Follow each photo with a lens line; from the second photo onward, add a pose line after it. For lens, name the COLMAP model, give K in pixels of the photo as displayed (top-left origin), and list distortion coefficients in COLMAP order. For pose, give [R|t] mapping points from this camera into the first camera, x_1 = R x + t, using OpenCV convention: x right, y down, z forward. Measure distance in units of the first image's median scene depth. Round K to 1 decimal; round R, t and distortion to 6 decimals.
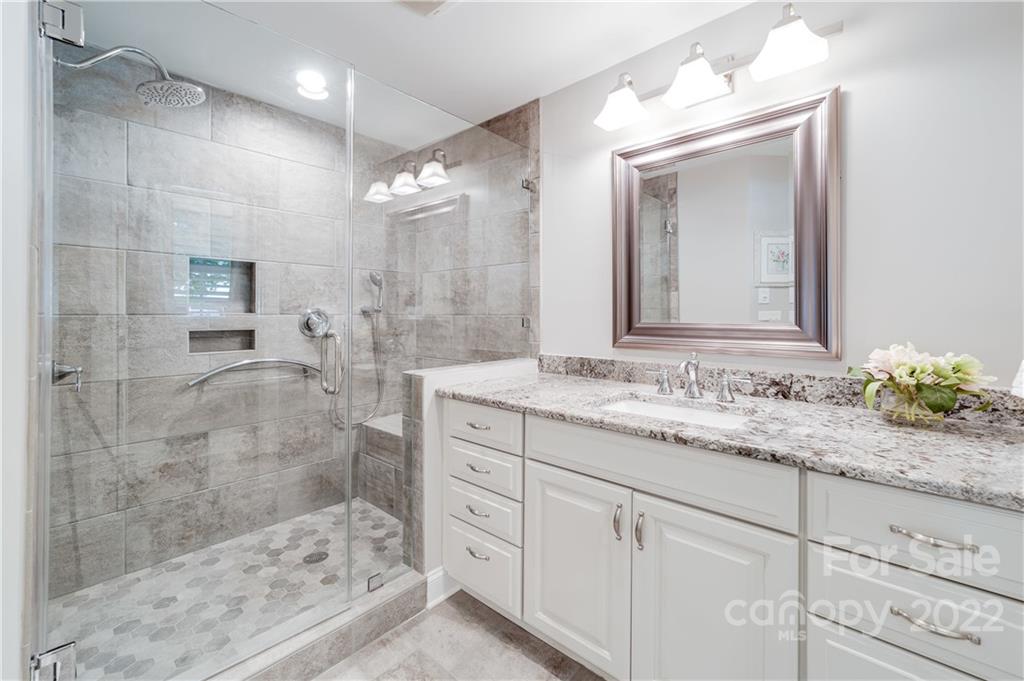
lens RADIAL K [[427.0, 0, 512.7], [0, 427.0, 316.1], [0, 0, 1]] dist [-0.005058, -0.000085]
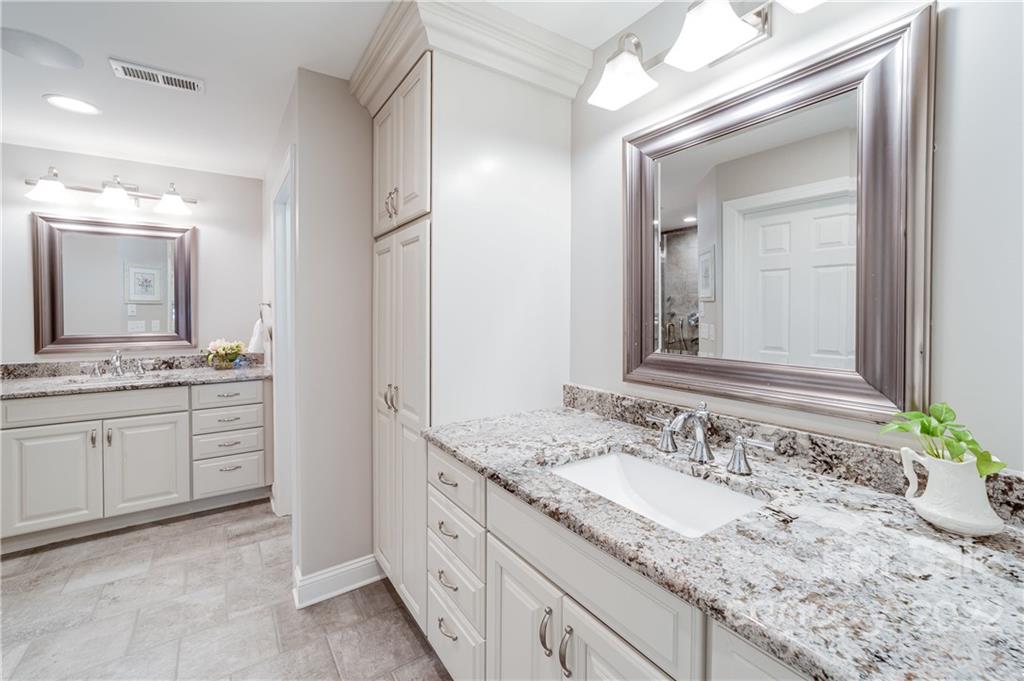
lens RADIAL K [[427.0, 0, 506.5], [0, 427.0, 317.7], [0, 0, 1]] dist [-0.005058, -0.000085]
pose [[0.236567, -0.013347, 0.971523, -1.029981], [0.002220, 0.999910, 0.013196, -0.083027], [-0.971613, -0.000965, 0.236576, -1.128674]]
